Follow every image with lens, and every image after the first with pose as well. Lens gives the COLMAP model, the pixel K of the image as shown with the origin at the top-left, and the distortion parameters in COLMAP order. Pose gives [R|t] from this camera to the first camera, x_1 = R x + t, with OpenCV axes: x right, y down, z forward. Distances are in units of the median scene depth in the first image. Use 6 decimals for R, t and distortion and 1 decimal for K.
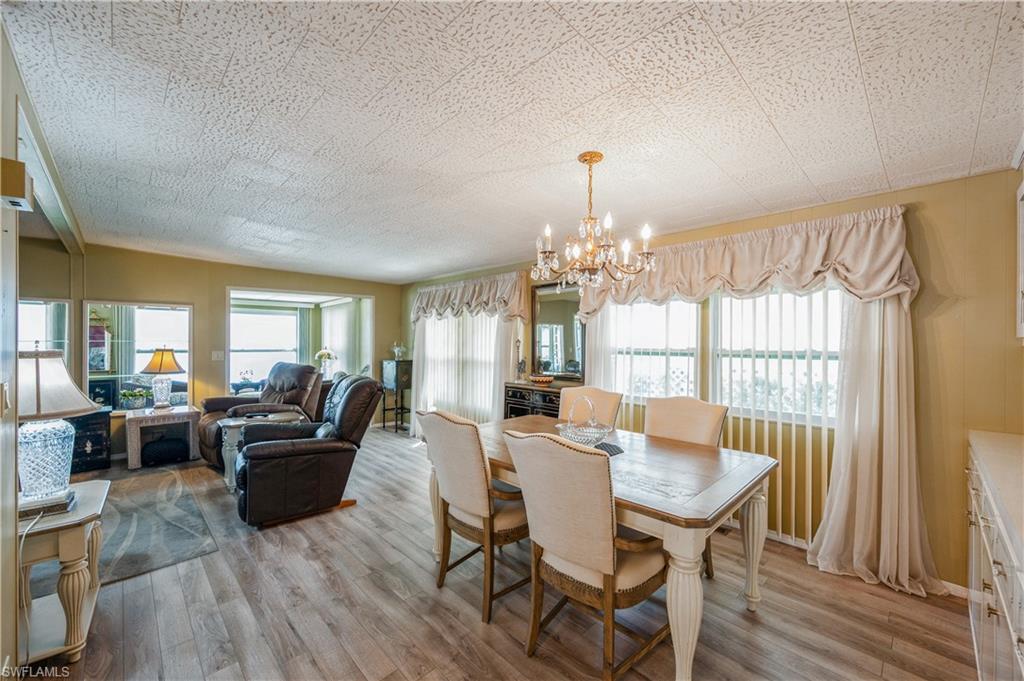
lens RADIAL K [[409.1, 0, 506.9], [0, 409.1, 341.2], [0, 0, 1]] dist [0.000988, 0.000373]
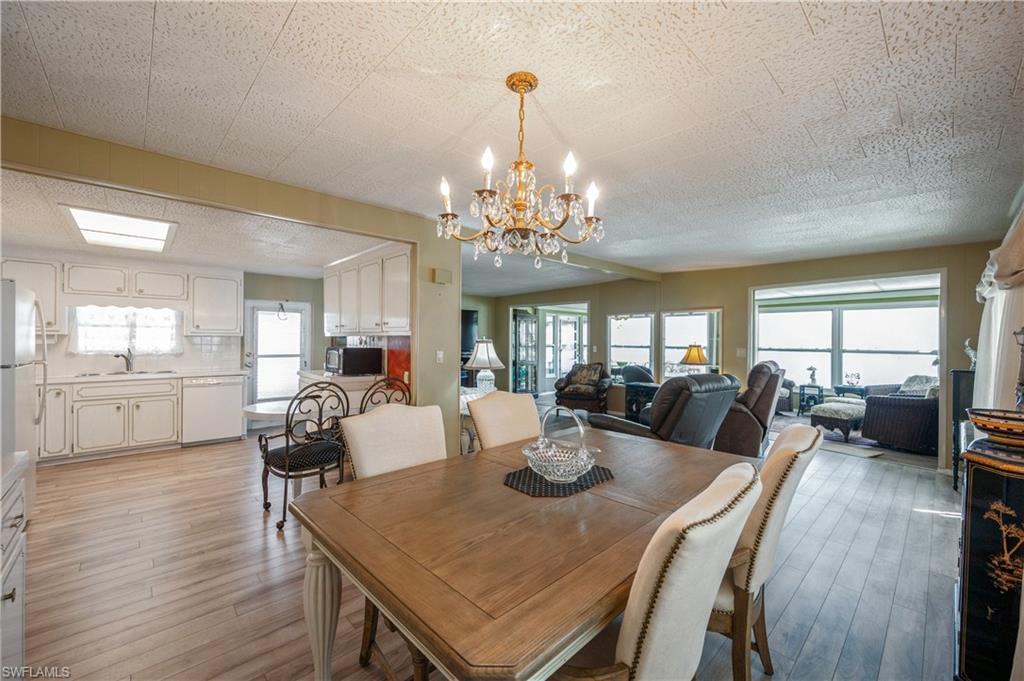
lens RADIAL K [[409.1, 0, 511.4], [0, 409.1, 340.2], [0, 0, 1]] dist [0.000988, 0.000373]
pose [[-0.005477, -0.004637, -0.999974, 0.814100], [-0.004003, 0.999981, -0.004615, 0.022157], [0.999977, 0.003978, -0.005496, 0.843827]]
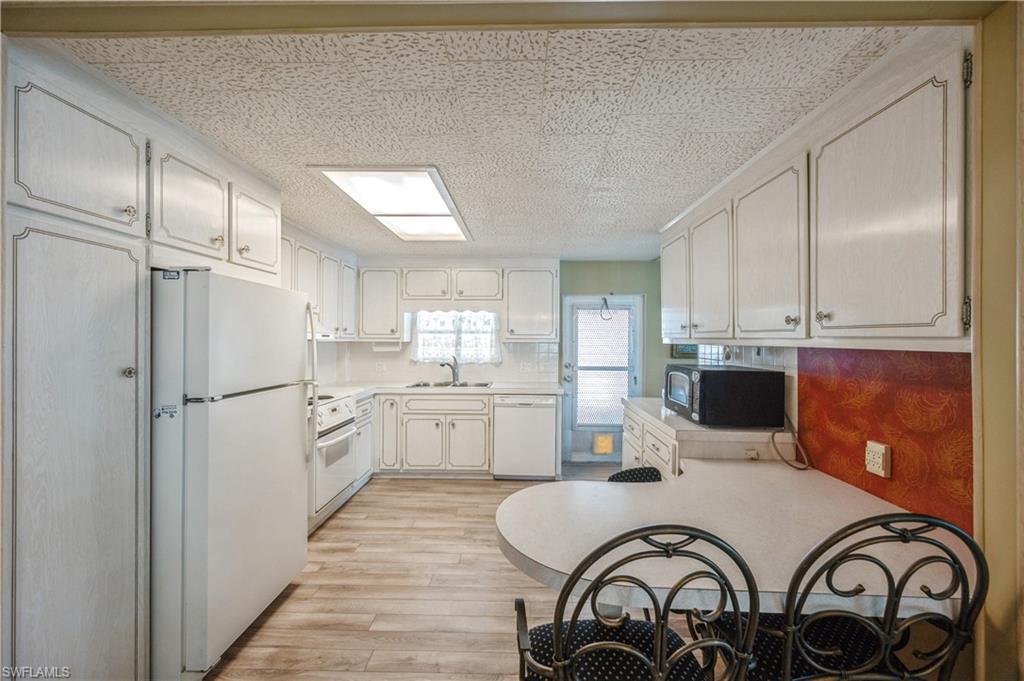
lens RADIAL K [[409.1, 0, 512.2], [0, 409.1, 336.3], [0, 0, 1]] dist [0.000988, 0.000373]
pose [[-0.700200, -0.013509, -0.713819, -0.040696], [-0.007464, 0.999905, -0.011601, -0.009997], [0.713908, -0.002795, -0.700234, 0.433151]]
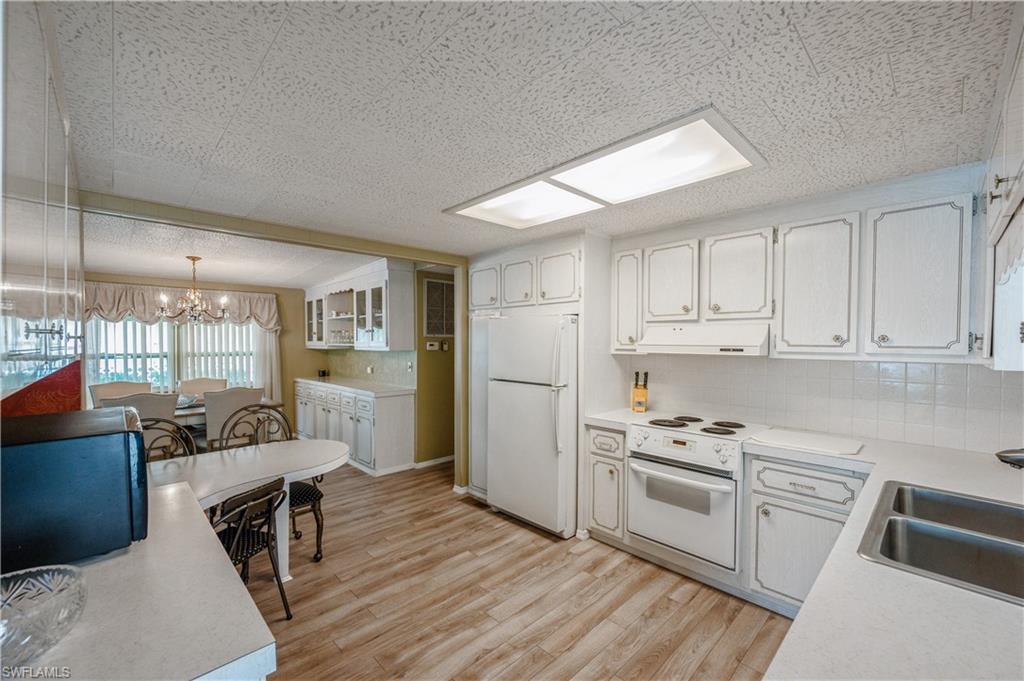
lens RADIAL K [[409.1, 0, 520.2], [0, 409.1, 350.3], [0, 0, 1]] dist [0.000988, 0.000373]
pose [[-0.036457, -0.021516, 0.999104, -1.555018], [-0.004175, 0.999763, 0.021378, -0.040622], [-0.999327, -0.003392, -0.036538, -0.415771]]
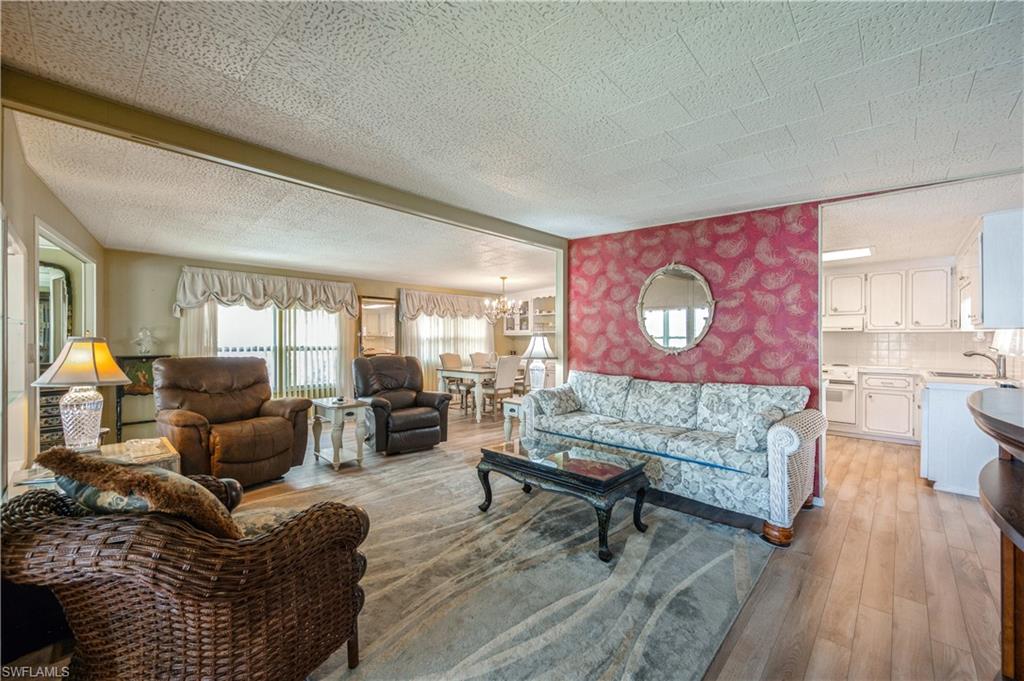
lens RADIAL K [[409.1, 0, 519.2], [0, 409.1, 337.7], [0, 0, 1]] dist [0.000988, 0.000373]
pose [[-0.069225, -0.000198, 0.997601, -2.653591], [-0.001733, 0.999998, 0.000078, 0.029314], [-0.997600, -0.001723, -0.069225, 0.946777]]
